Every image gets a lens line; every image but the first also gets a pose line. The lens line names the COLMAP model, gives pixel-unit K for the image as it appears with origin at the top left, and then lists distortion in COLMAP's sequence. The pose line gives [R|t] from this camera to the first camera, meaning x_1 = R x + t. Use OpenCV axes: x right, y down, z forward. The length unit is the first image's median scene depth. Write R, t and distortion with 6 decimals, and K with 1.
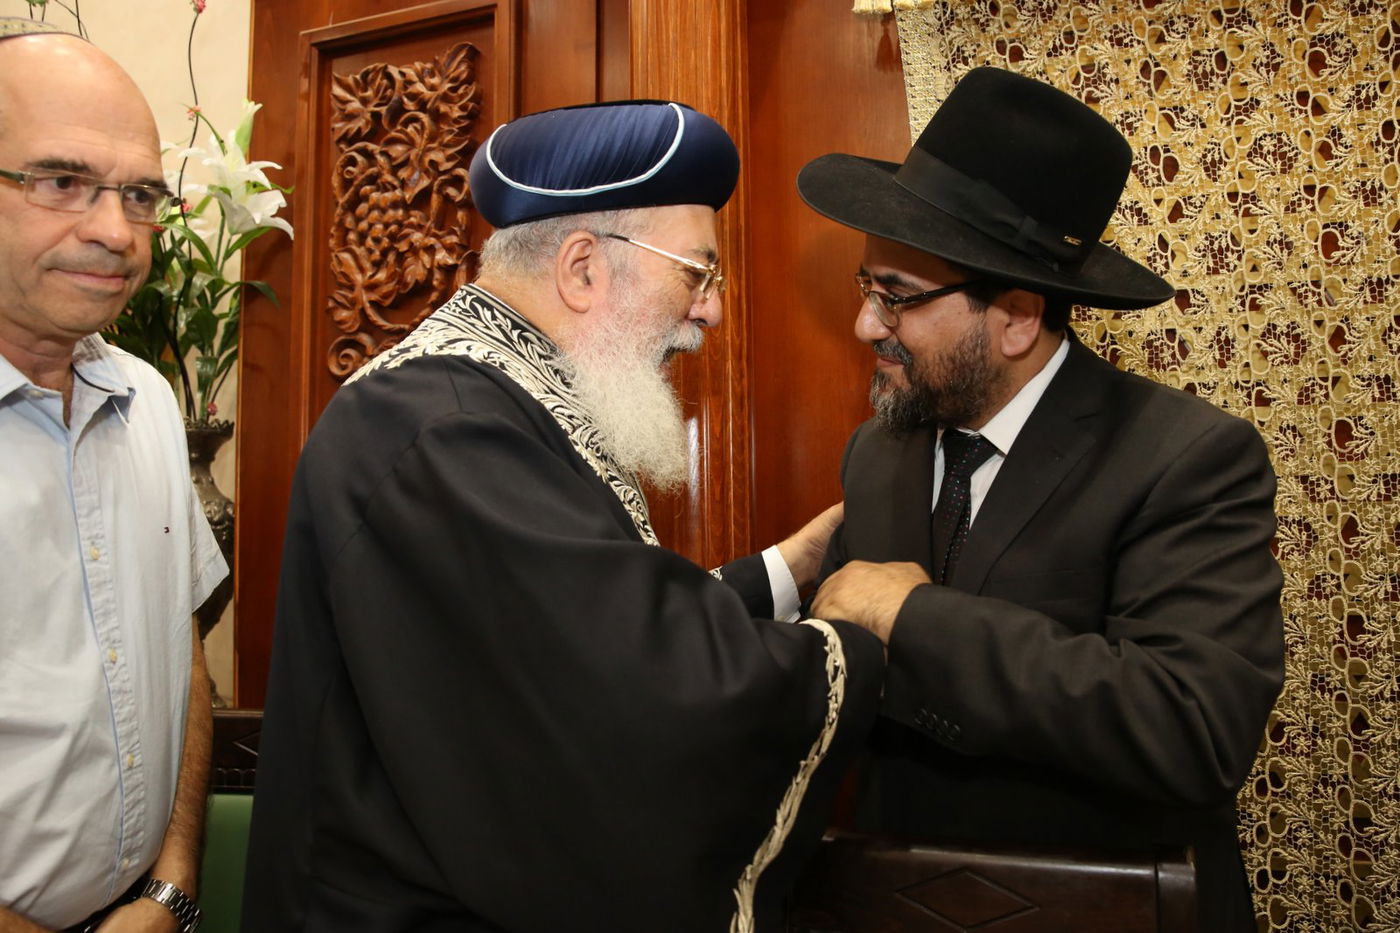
lens RADIAL K [[970.9, 0, 687.1], [0, 970.9, 434.0], [0, 0, 1]] dist [-0.098425, 0.065282]
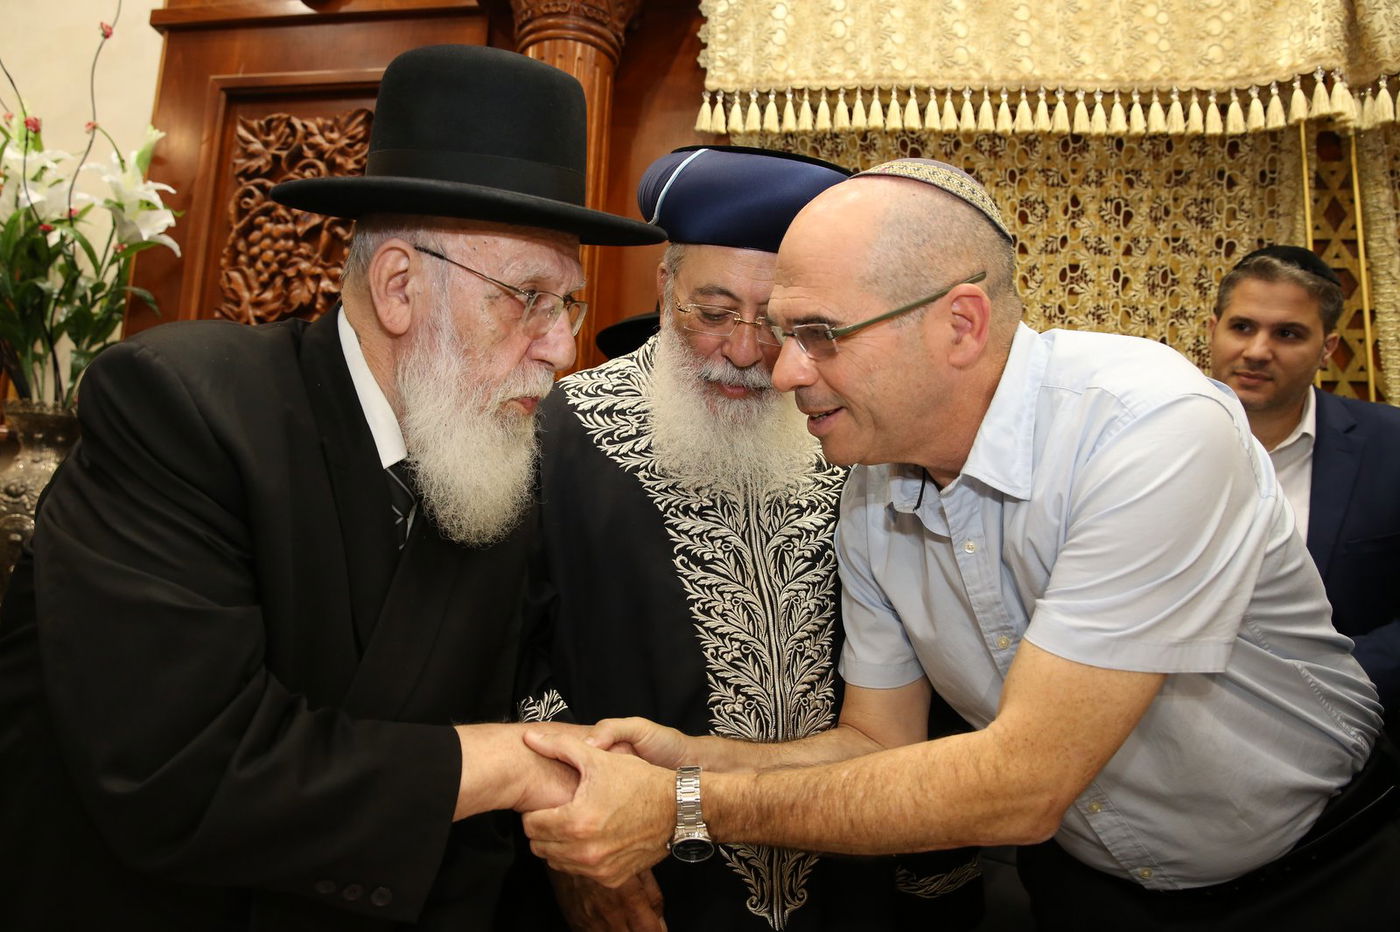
lens RADIAL K [[970.9, 0, 662.7], [0, 970.9, 465.8], [0, 0, 1]] dist [-0.098425, 0.065282]
pose [[0.978205, 0.087928, 0.188104, -0.054265], [-0.076131, 0.994703, -0.069062, 0.079579], [-0.193180, 0.053236, 0.979718, -0.193217]]
